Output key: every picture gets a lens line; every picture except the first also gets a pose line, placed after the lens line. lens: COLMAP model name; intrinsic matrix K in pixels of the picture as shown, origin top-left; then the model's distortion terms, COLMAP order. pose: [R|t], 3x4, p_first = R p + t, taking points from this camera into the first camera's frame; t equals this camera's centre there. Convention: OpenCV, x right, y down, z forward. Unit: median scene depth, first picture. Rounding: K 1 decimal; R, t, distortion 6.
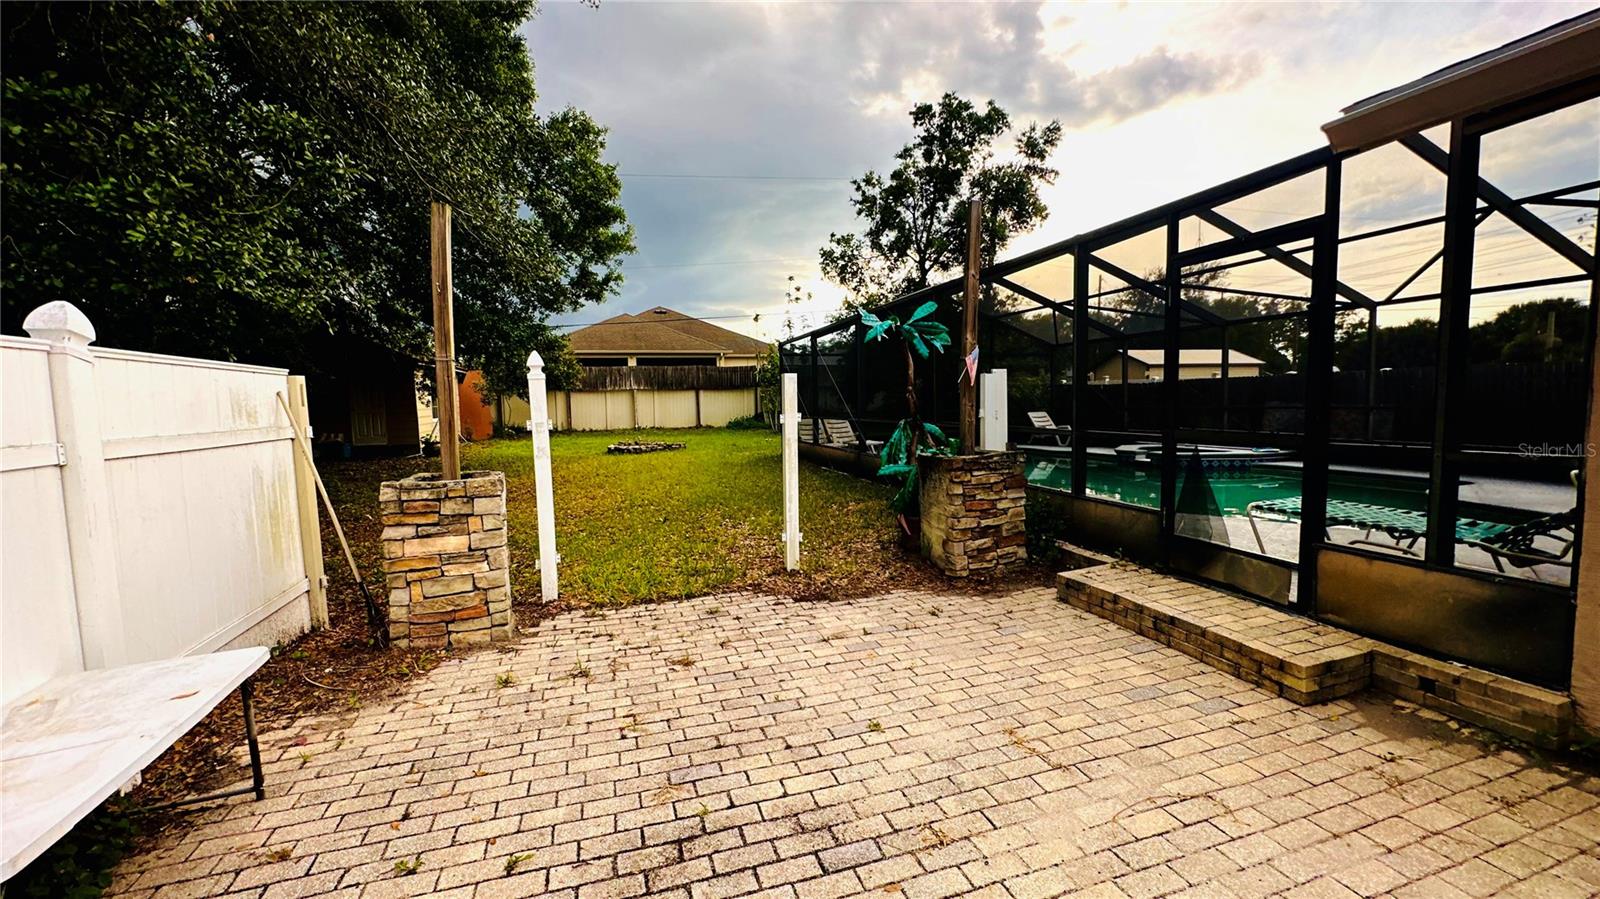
lens RADIAL K [[646.2, 0, 799.4], [0, 646.2, 452.7], [0, 0, 1]] dist [0.003821, 0.000242]
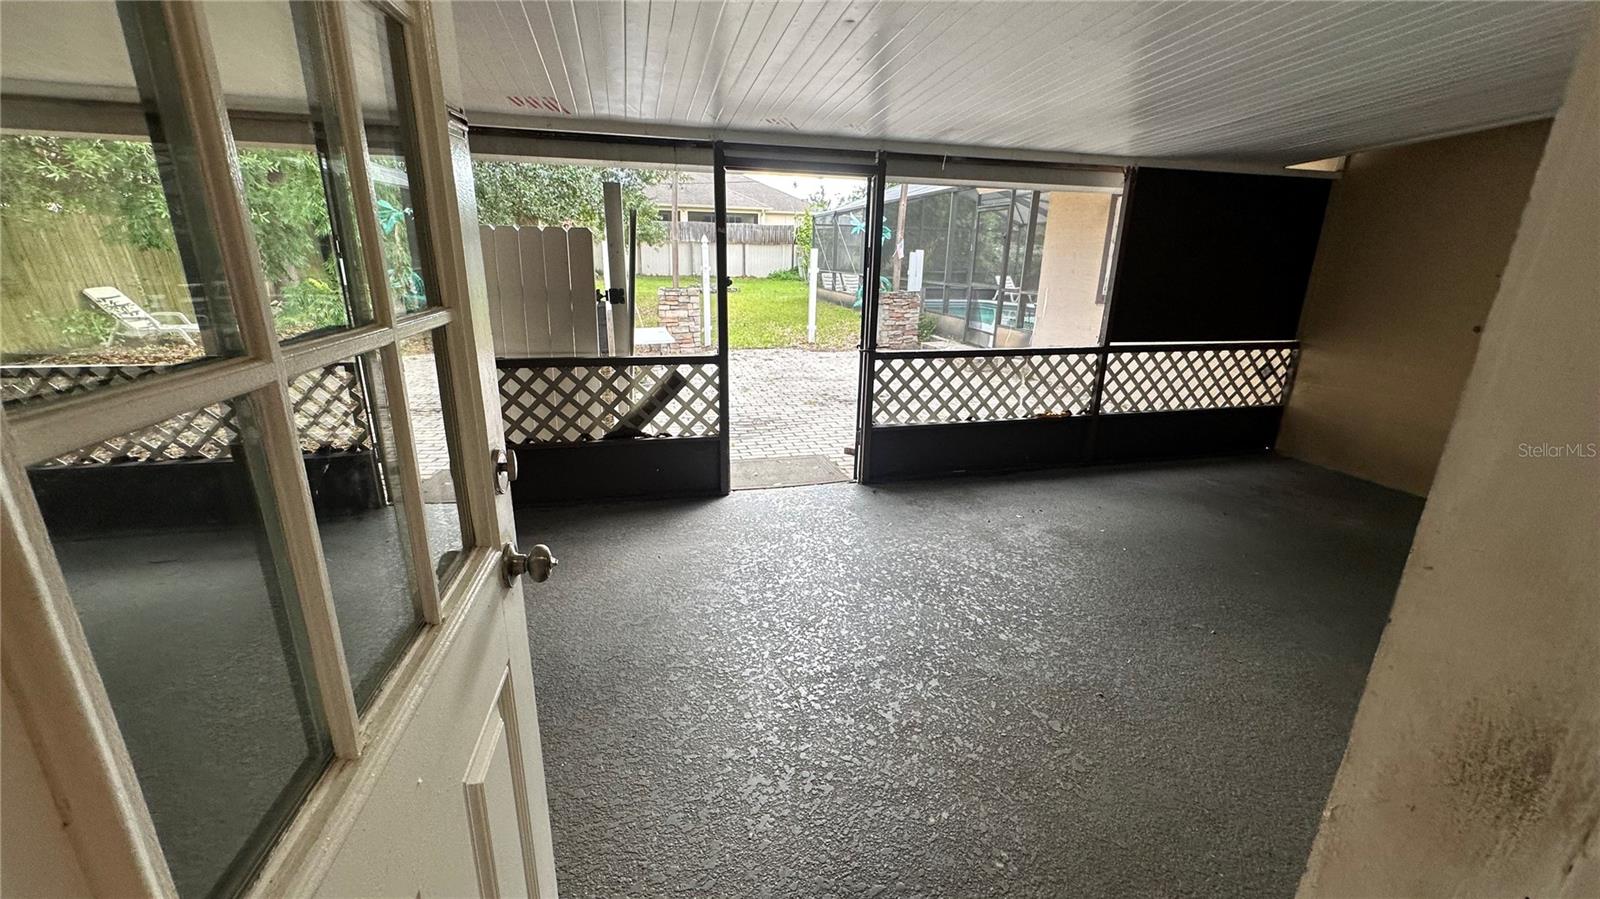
lens RADIAL K [[646.2, 0, 796.5], [0, 646.2, 448.4], [0, 0, 1]] dist [0.003821, 0.000242]
pose [[0.997507, 0.056316, -0.042517, 0.012928], [-0.046178, 0.976579, 0.210146, 0.017690], [0.053356, -0.207659, 0.976745, -0.288547]]
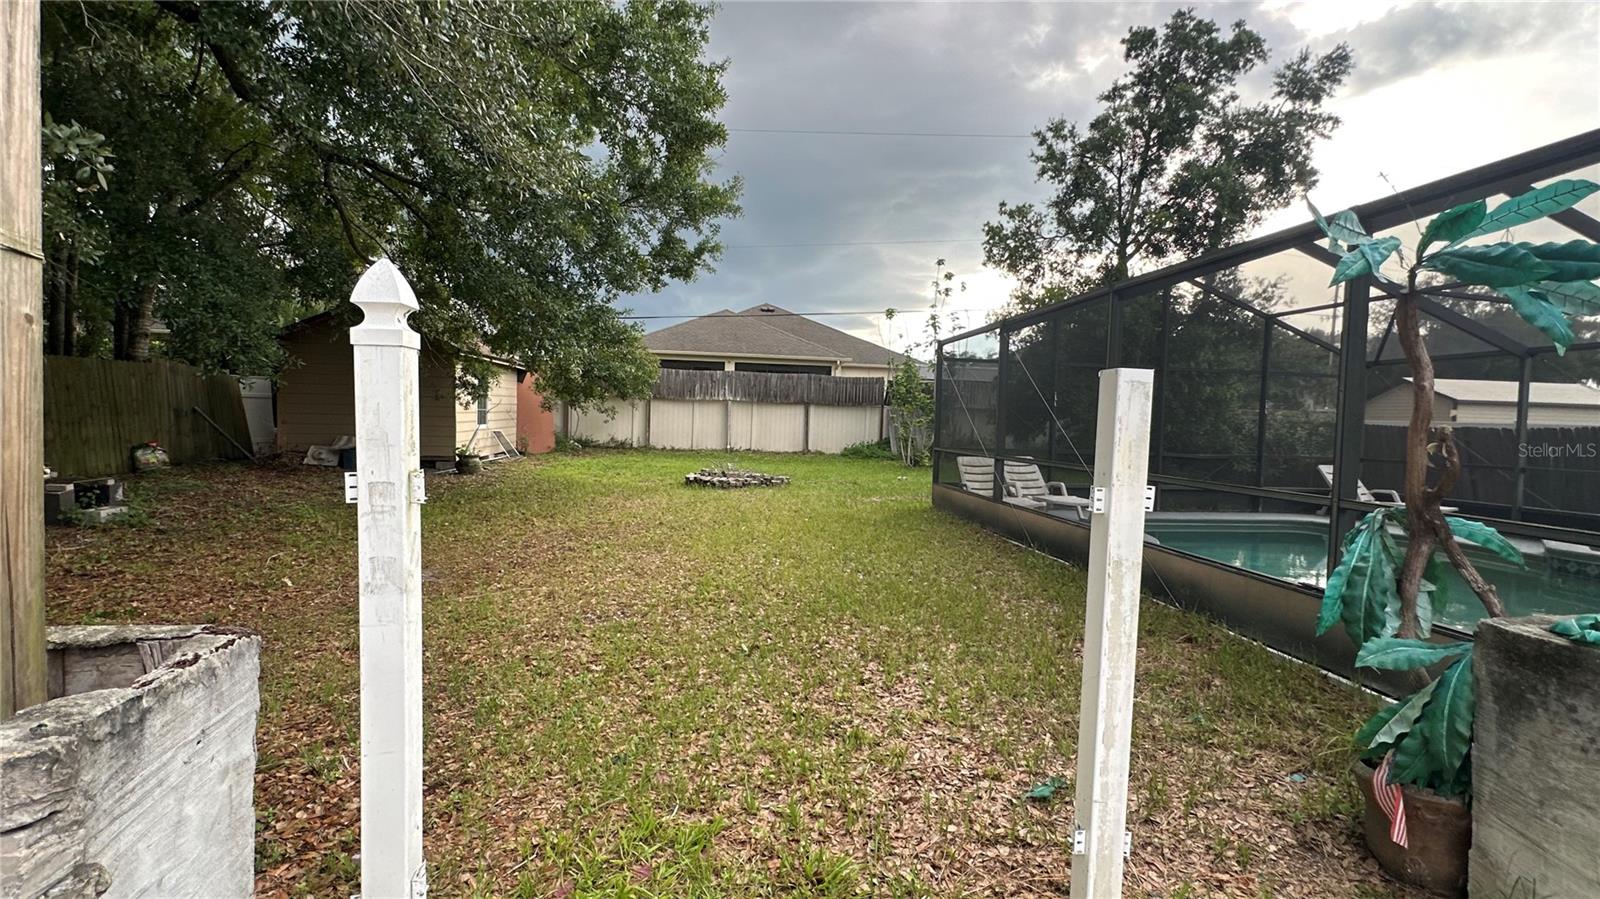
lens RADIAL K [[748.4, 0, 806.0], [0, 748.4, 444.1], [0, 0, 1]] dist [0.009042, -0.001787]
pose [[0.987674, 0.056497, -0.145976, -0.030588], [-0.063392, 0.997061, -0.043019, -0.013798], [0.143117, 0.051742, 0.988352, 0.137976]]
